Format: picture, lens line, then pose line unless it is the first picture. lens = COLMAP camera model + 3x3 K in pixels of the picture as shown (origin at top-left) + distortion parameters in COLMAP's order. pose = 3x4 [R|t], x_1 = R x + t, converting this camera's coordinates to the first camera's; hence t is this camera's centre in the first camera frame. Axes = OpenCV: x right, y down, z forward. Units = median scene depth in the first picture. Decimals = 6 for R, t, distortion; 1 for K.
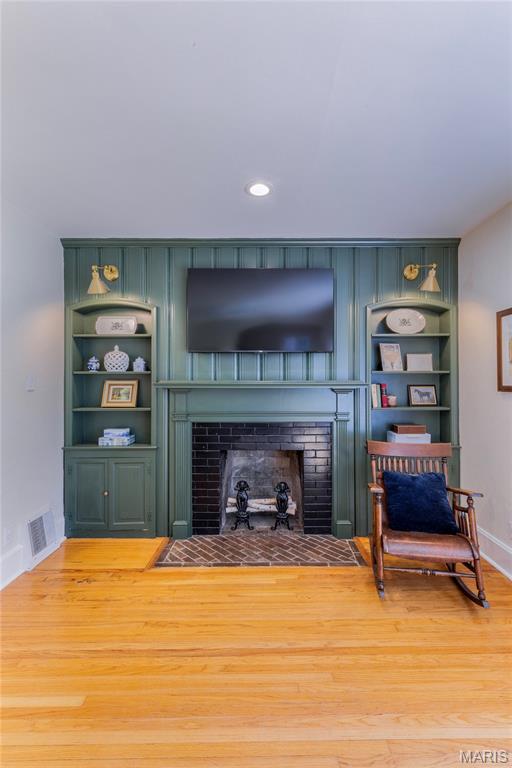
lens RADIAL K [[342.6, 0, 261.7], [0, 342.6, 378.4], [0, 0, 1]] dist [0.005875, 0.000205]
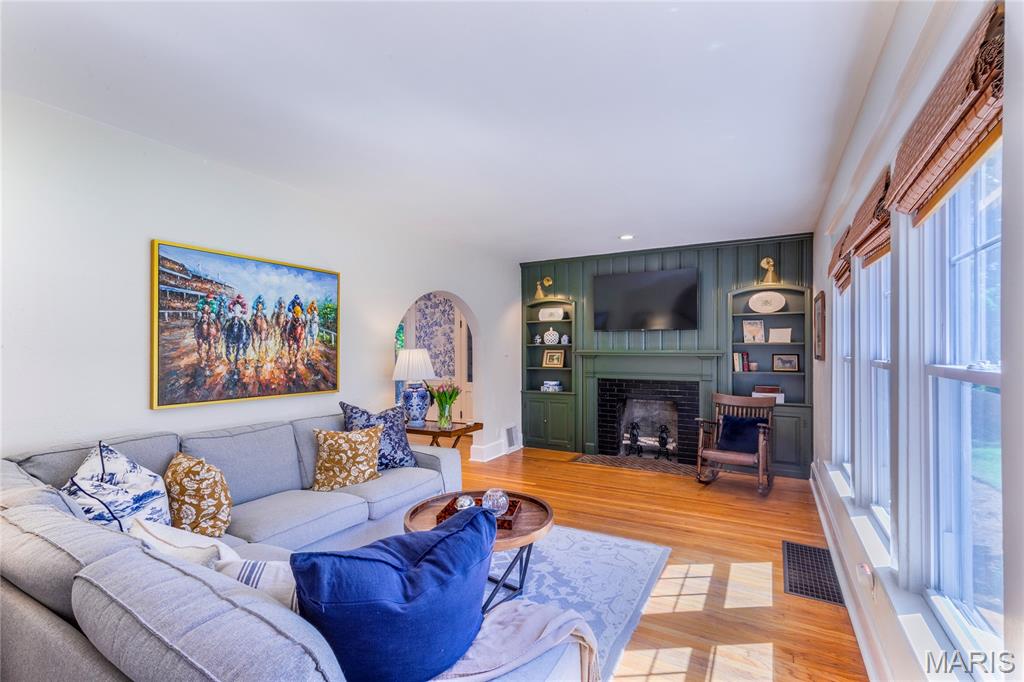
lens RADIAL K [[456.7, 0, 511.1], [0, 456.7, 345.0], [0, 0, 1]] dist [0.005875, 0.000205]
pose [[0.872962, -0.003646, -0.487774, 0.430271], [0.002560, 0.999993, -0.002892, -0.011161], [0.487781, 0.001276, 0.872965, -0.901135]]
